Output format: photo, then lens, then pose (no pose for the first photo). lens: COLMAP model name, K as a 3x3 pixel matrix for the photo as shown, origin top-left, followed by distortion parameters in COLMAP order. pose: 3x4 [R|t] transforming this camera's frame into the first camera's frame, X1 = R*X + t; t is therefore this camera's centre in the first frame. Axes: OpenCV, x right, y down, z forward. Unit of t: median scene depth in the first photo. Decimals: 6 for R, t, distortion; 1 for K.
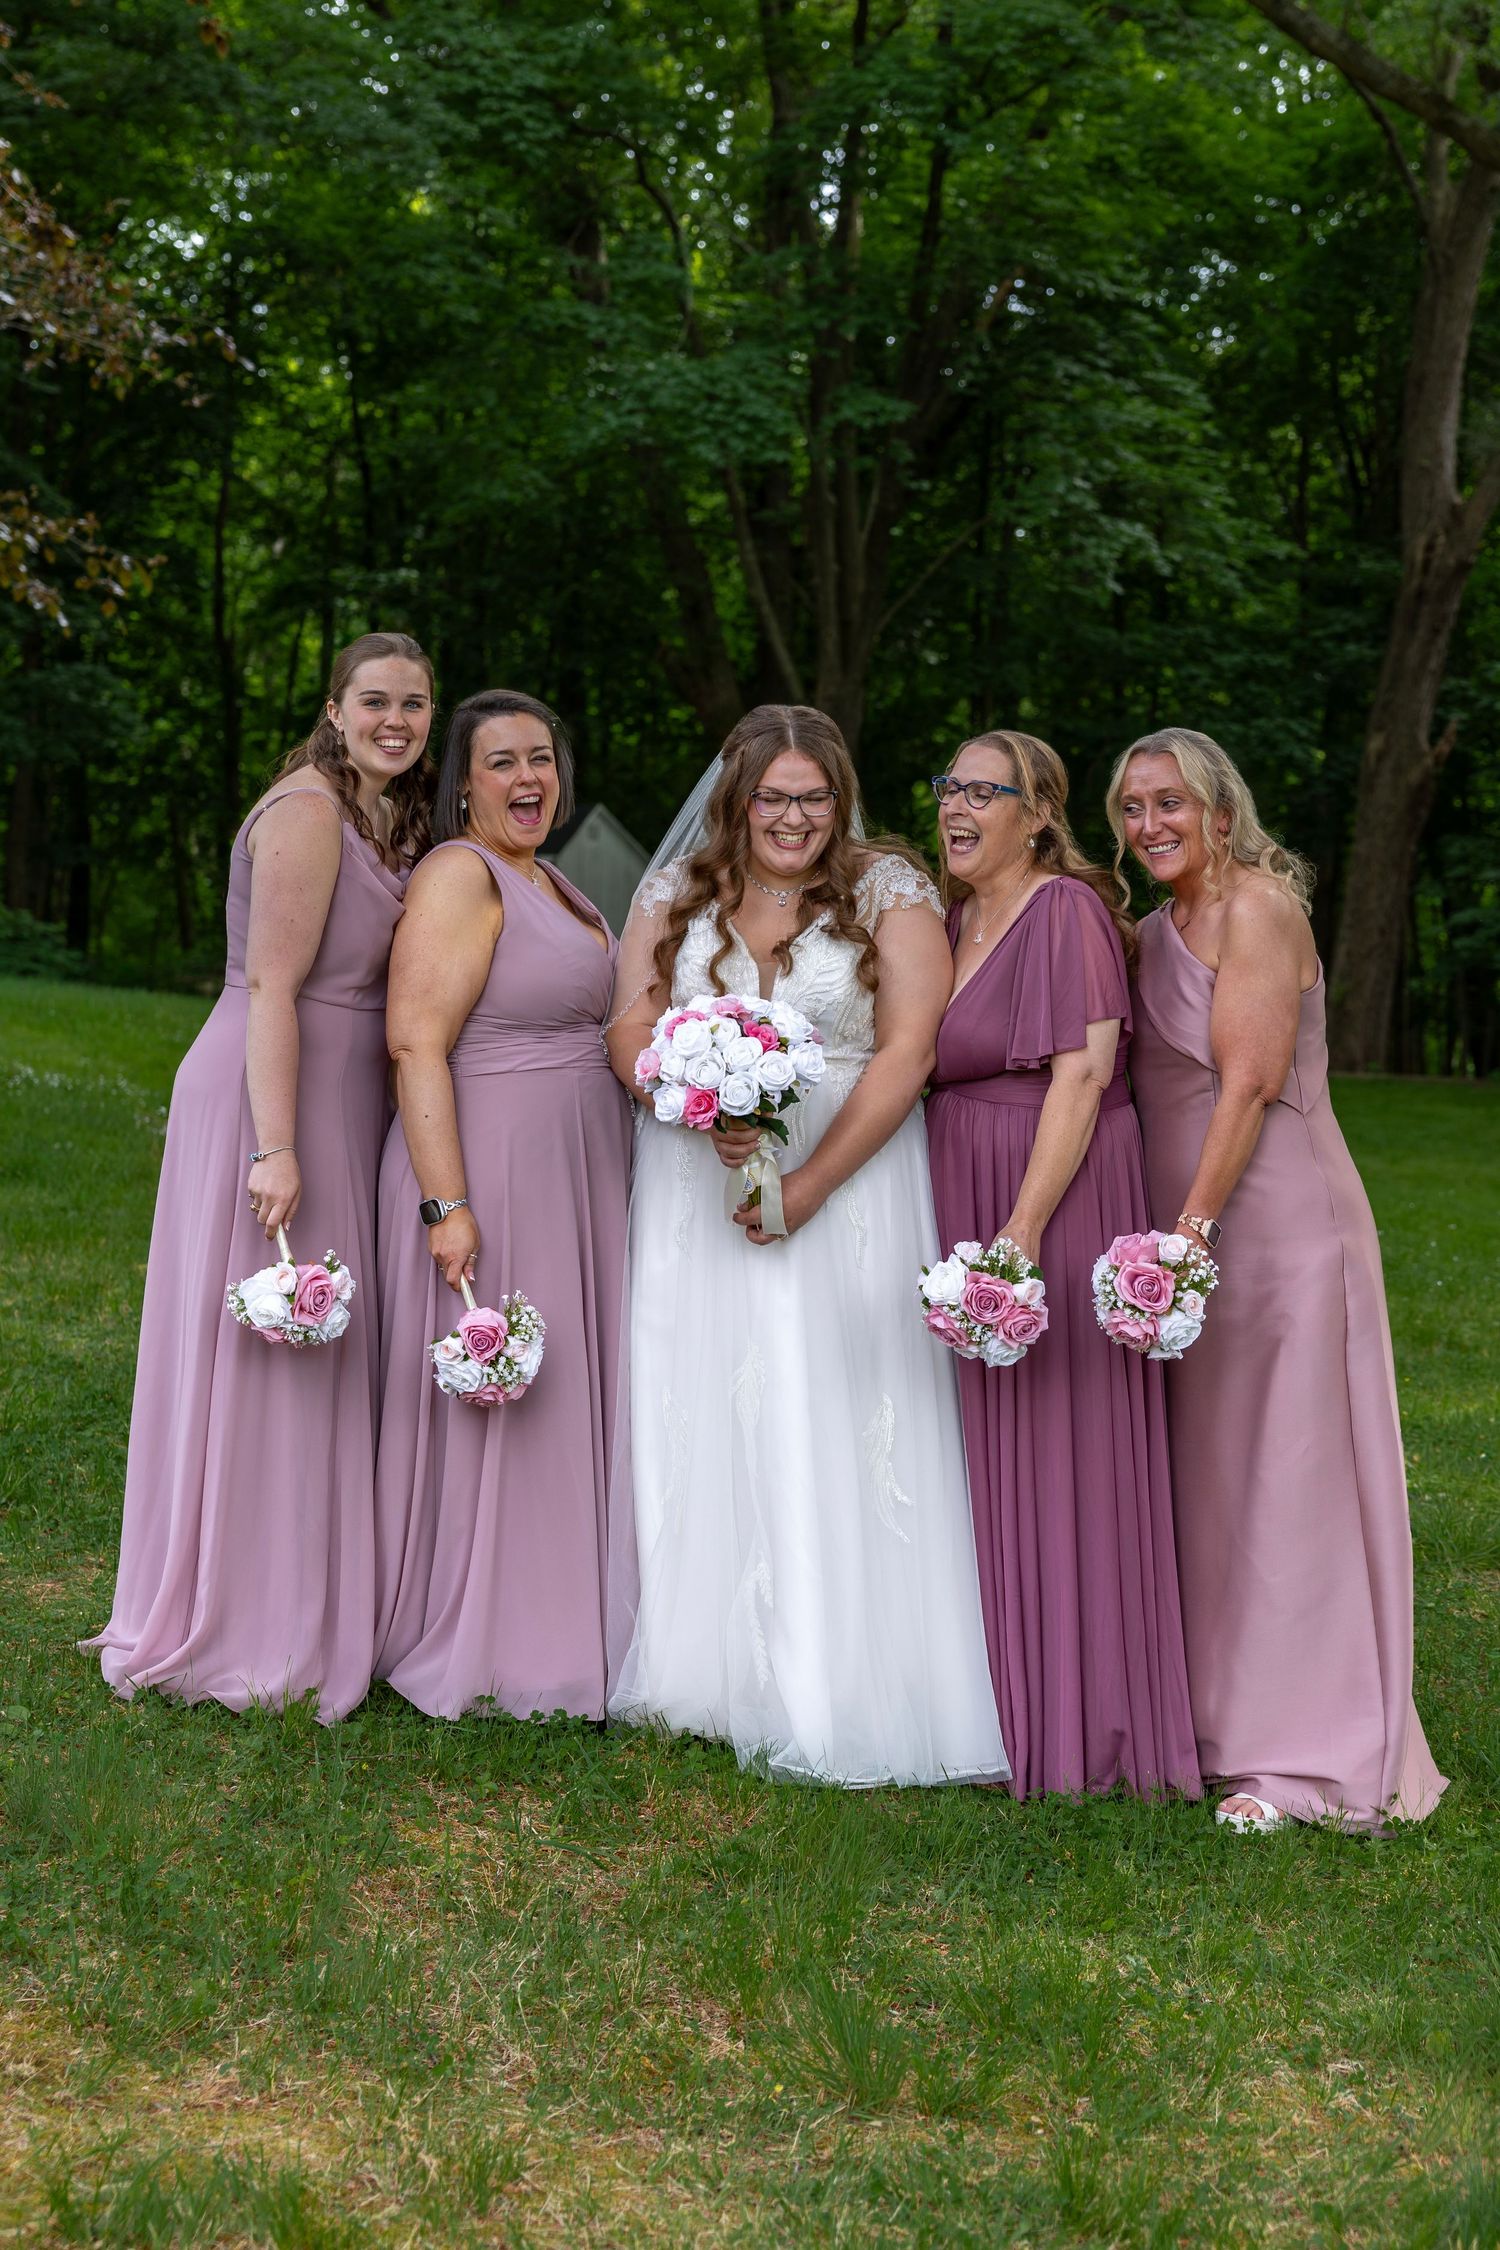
lens RADIAL K [[3174.5, 0, 751.7], [0, 3174.5, 1087.3], [0, 0, 1]] dist [0.018405, -0.003628]
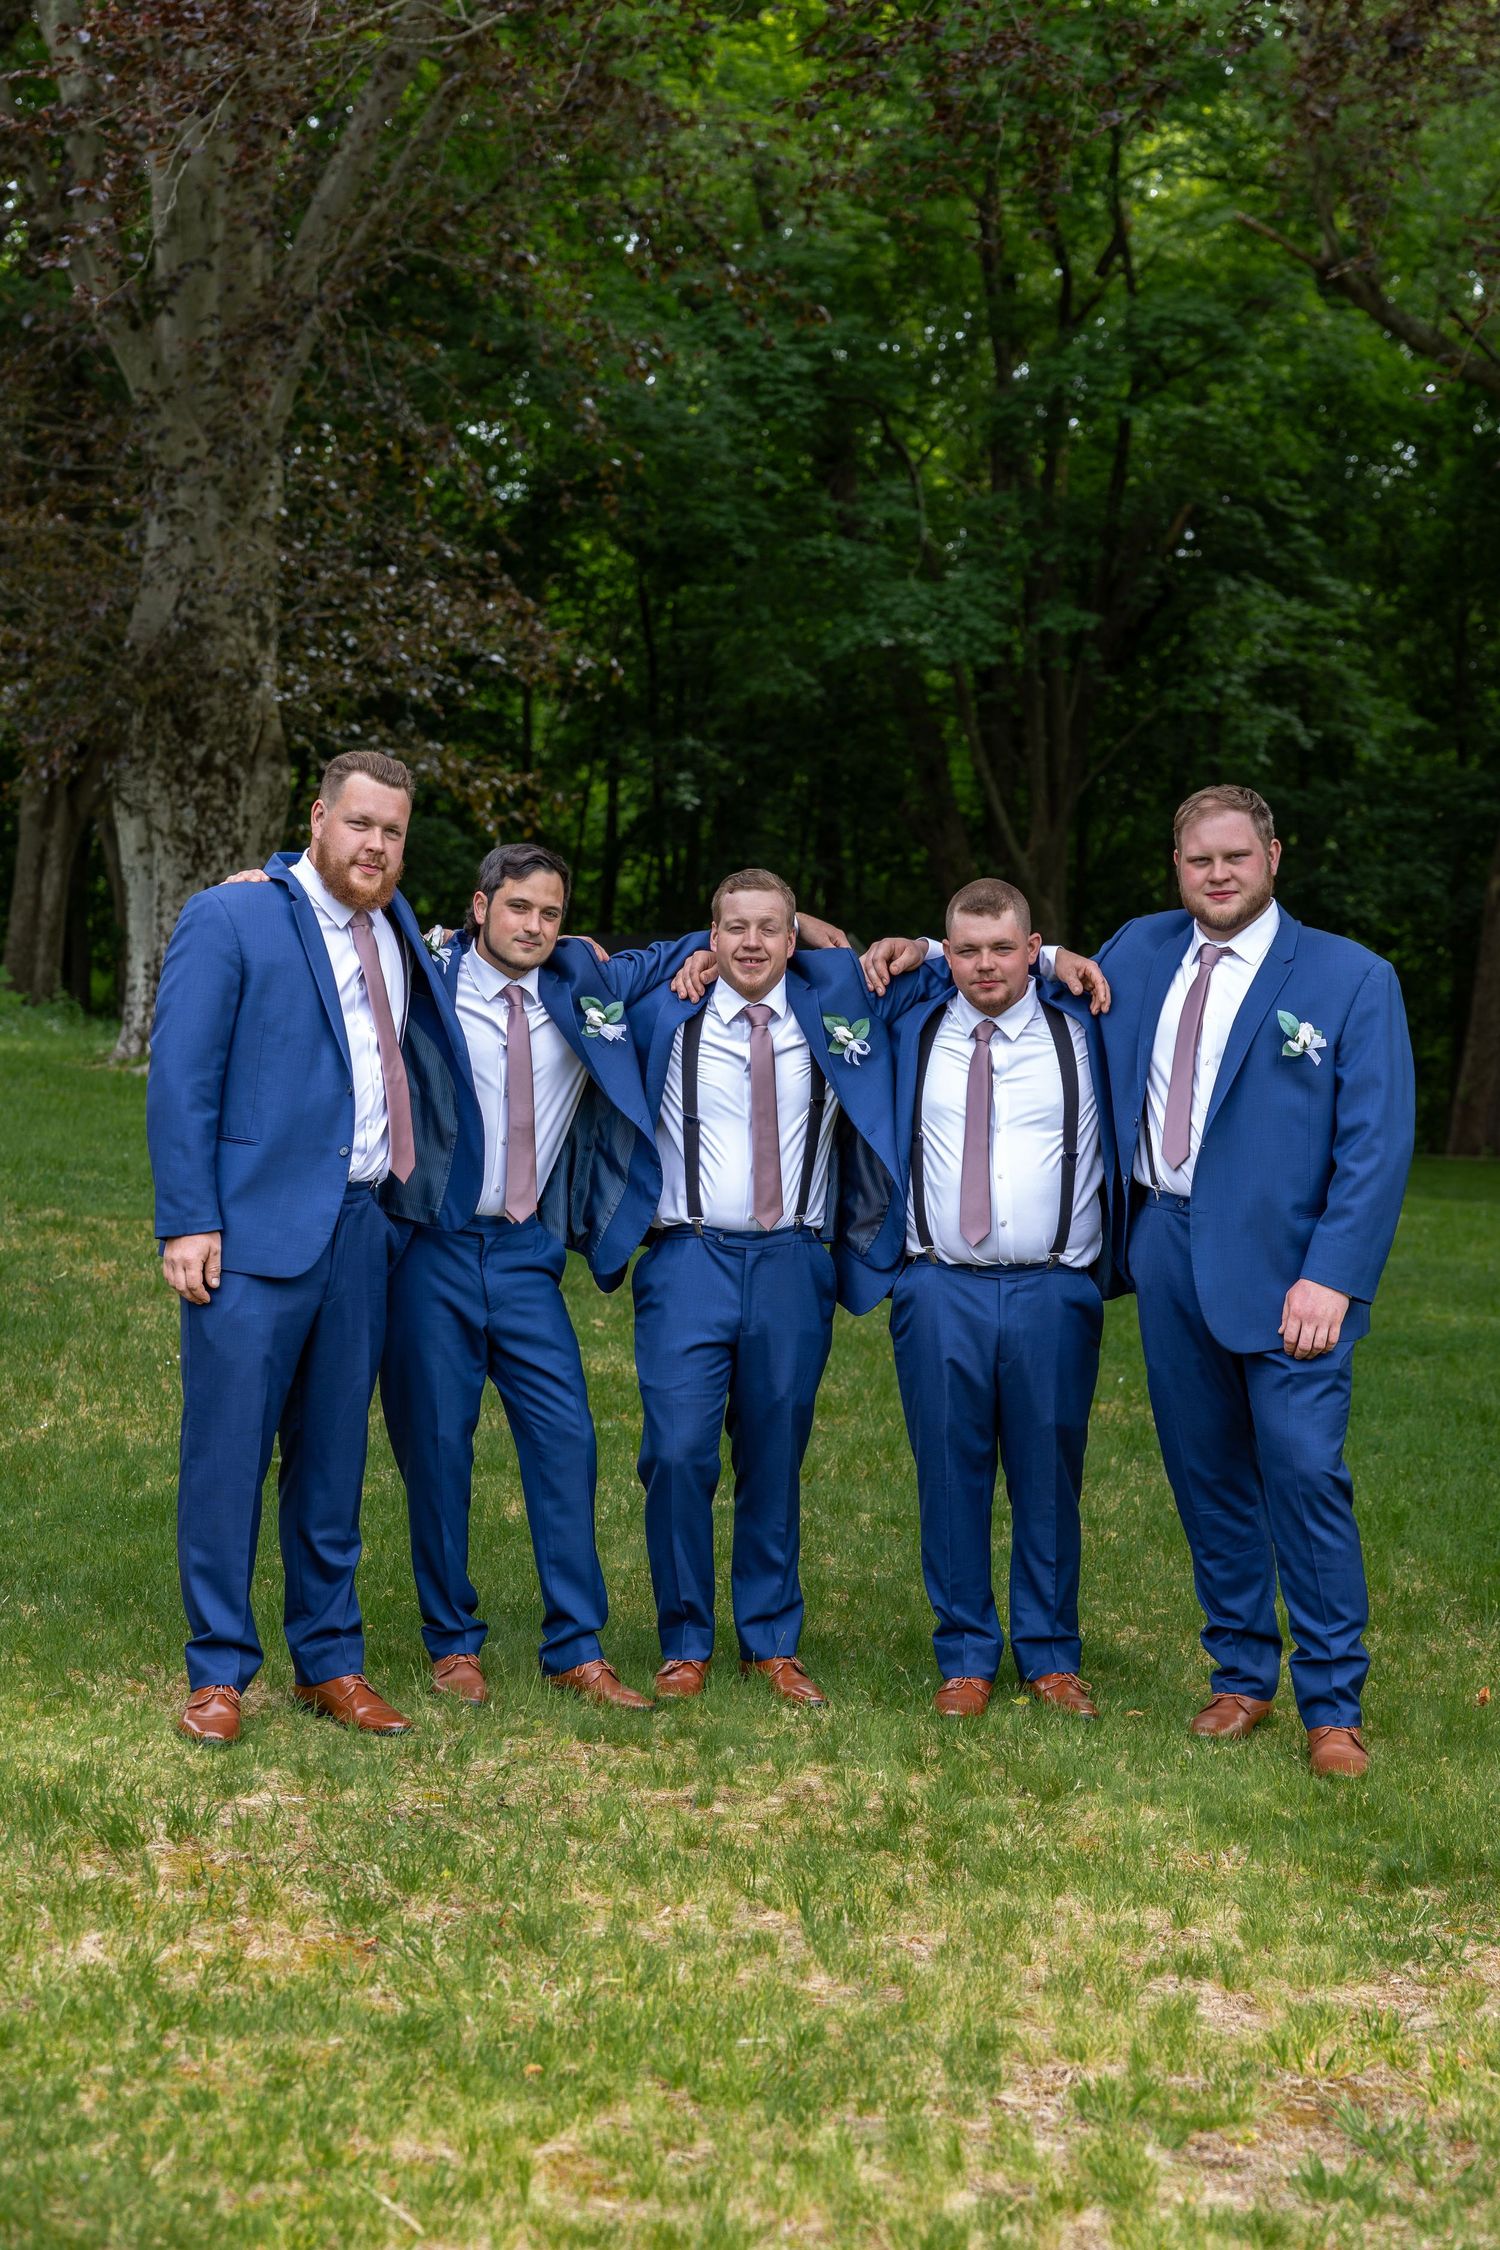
lens RADIAL K [[3174.5, 0, 751.7], [0, 3174.5, 1087.3], [0, 0, 1]] dist [0.018405, -0.003628]
pose [[0.996644, 0.005577, -0.081665, 0.016743], [-0.008944, 0.999122, -0.040924, 0.023567], [0.081365, 0.041517, 0.995819, -0.250765]]
